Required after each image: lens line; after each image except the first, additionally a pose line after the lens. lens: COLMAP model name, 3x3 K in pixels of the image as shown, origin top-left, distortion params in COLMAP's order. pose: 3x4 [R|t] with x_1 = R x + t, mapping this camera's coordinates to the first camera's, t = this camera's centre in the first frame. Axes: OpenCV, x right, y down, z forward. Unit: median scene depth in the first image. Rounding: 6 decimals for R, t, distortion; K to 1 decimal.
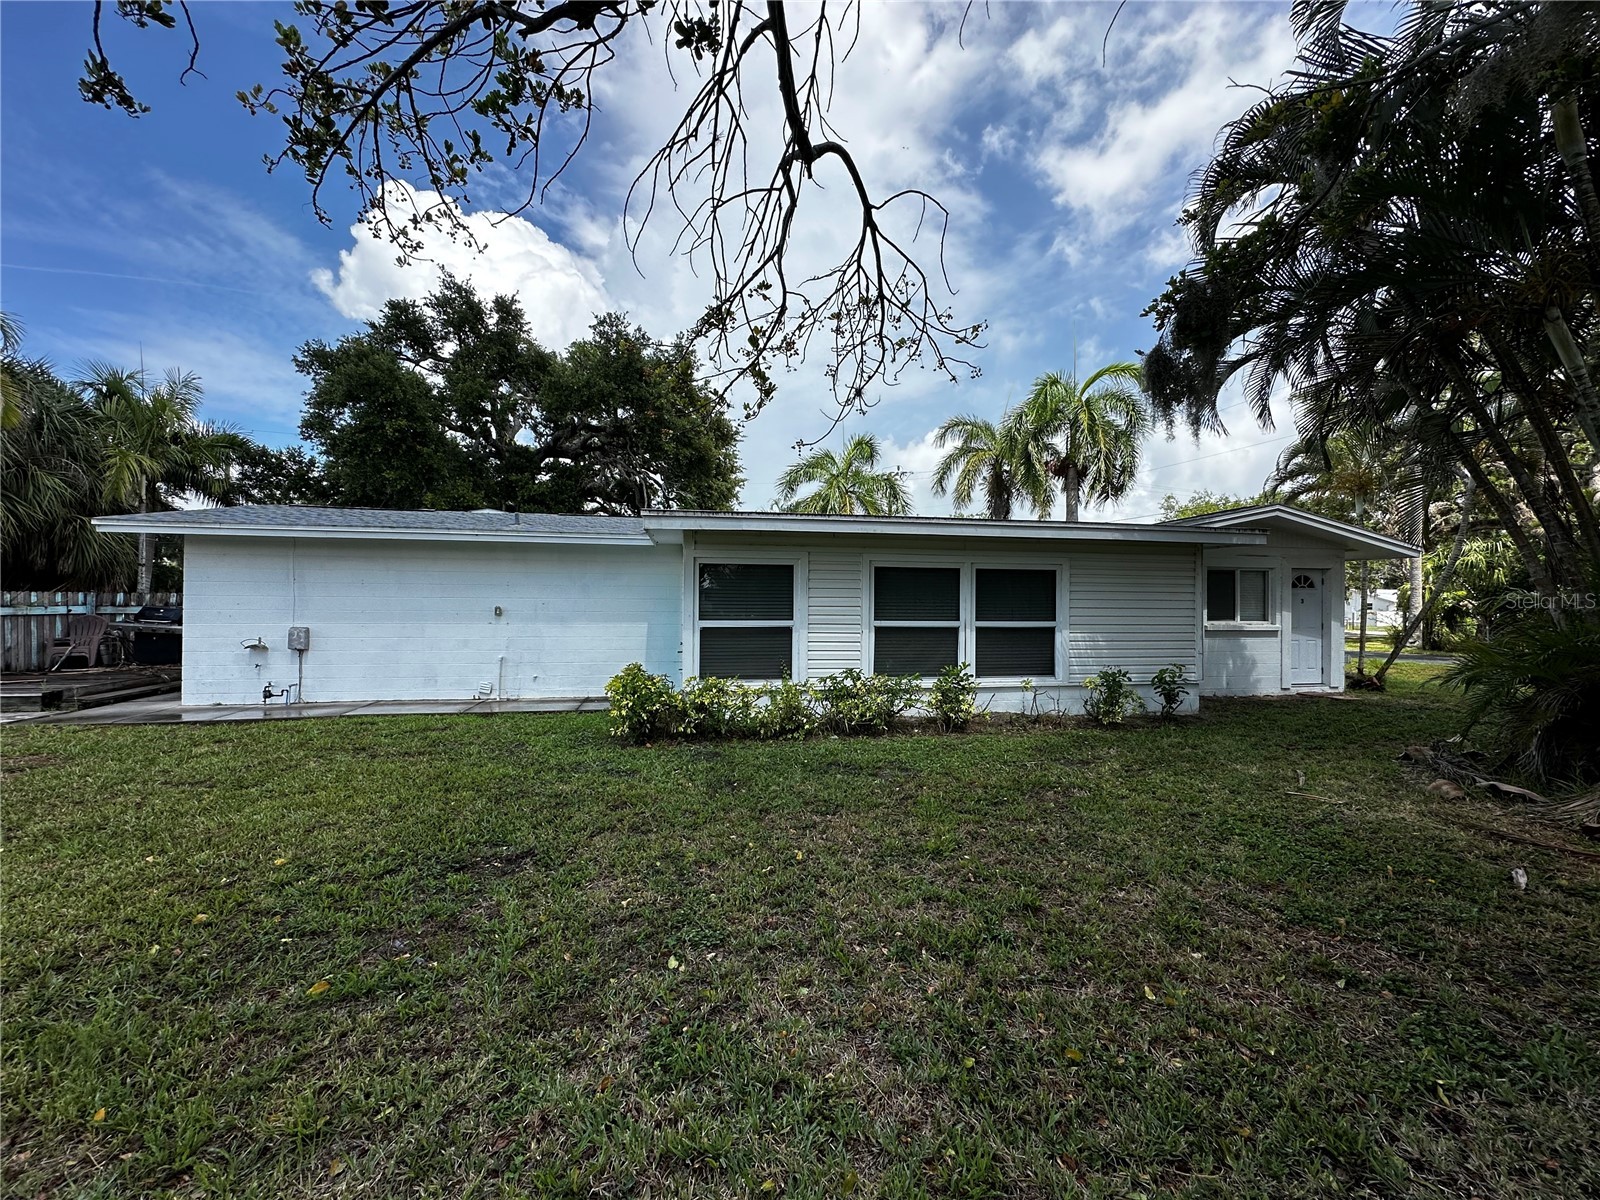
lens RADIAL K [[638.5, 0, 800.0], [0, 638.5, 600.0], [0, 0, 1]] dist [-0.001312, -0.000049]
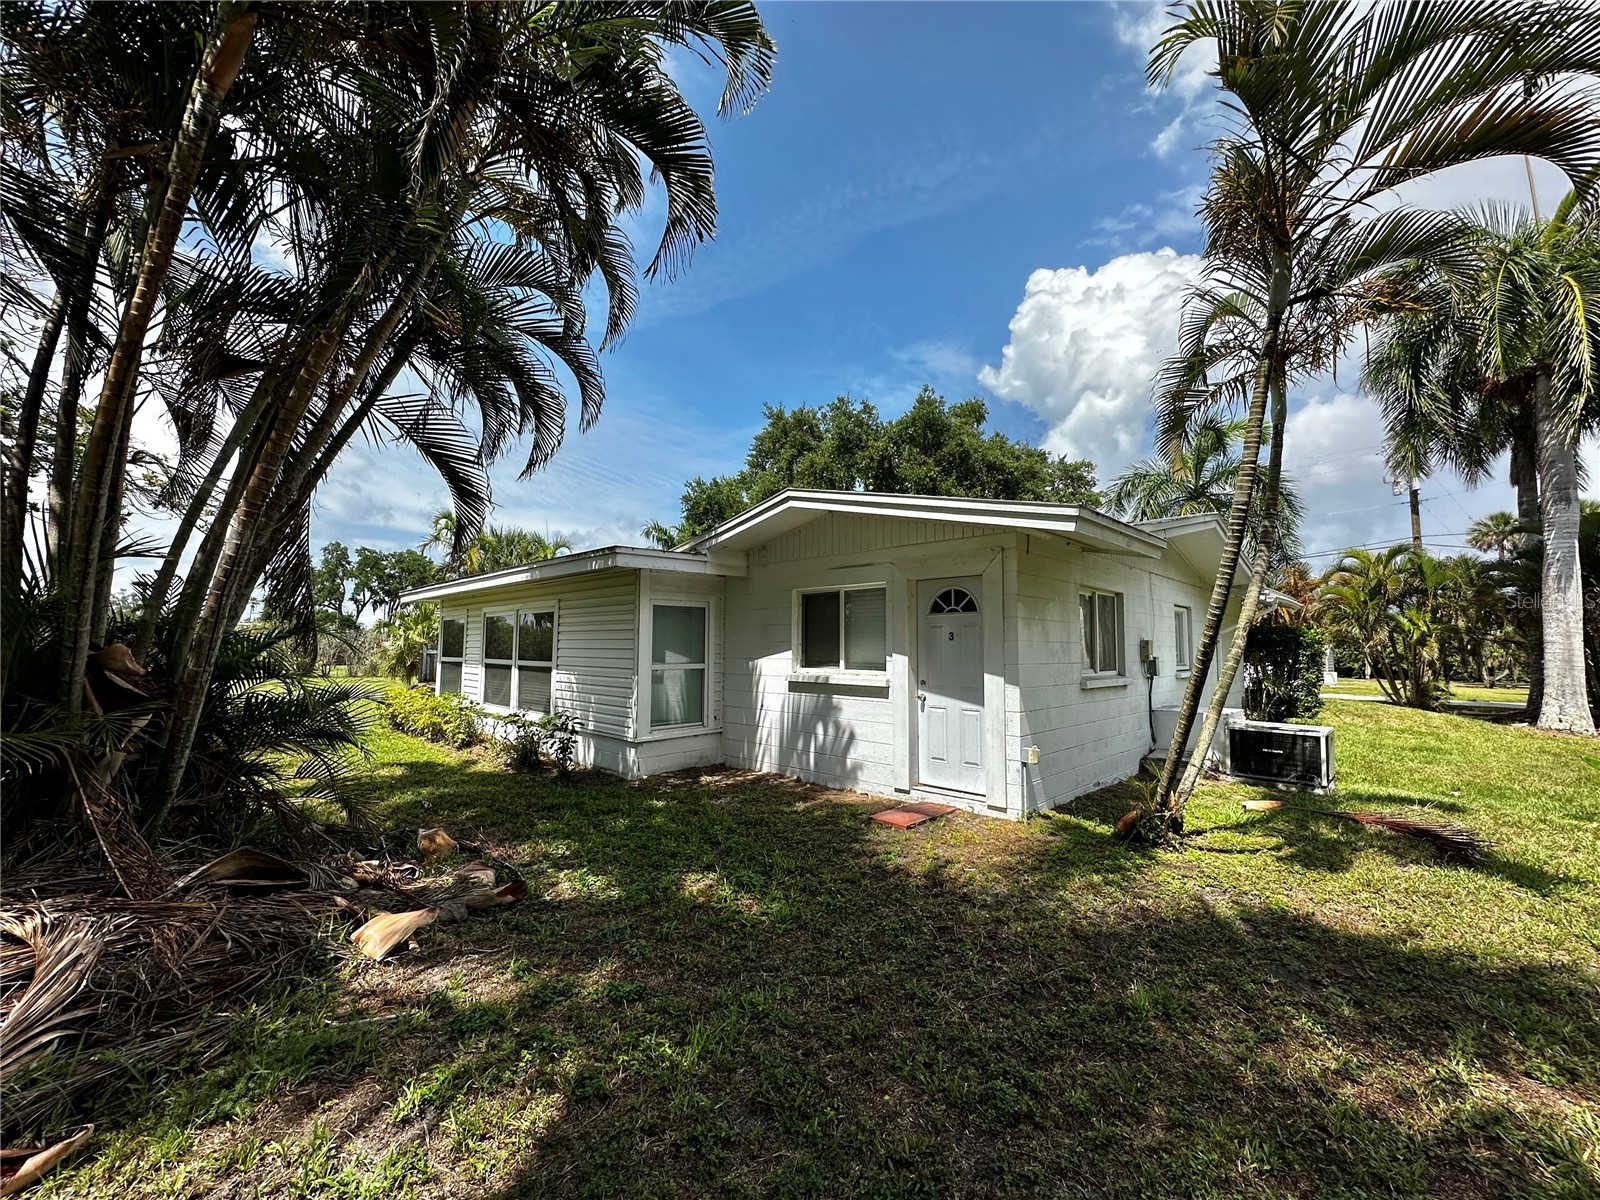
lens RADIAL K [[638.5, 0, 800.0], [0, 638.5, 600.0], [0, 0, 1]] dist [-0.001312, -0.000049]
pose [[0.548724, -0.062013, -0.833701, 1.208557], [0.011745, 0.997718, -0.066483, 0.005384], [0.835921, 0.026689, 0.548200, 0.604173]]
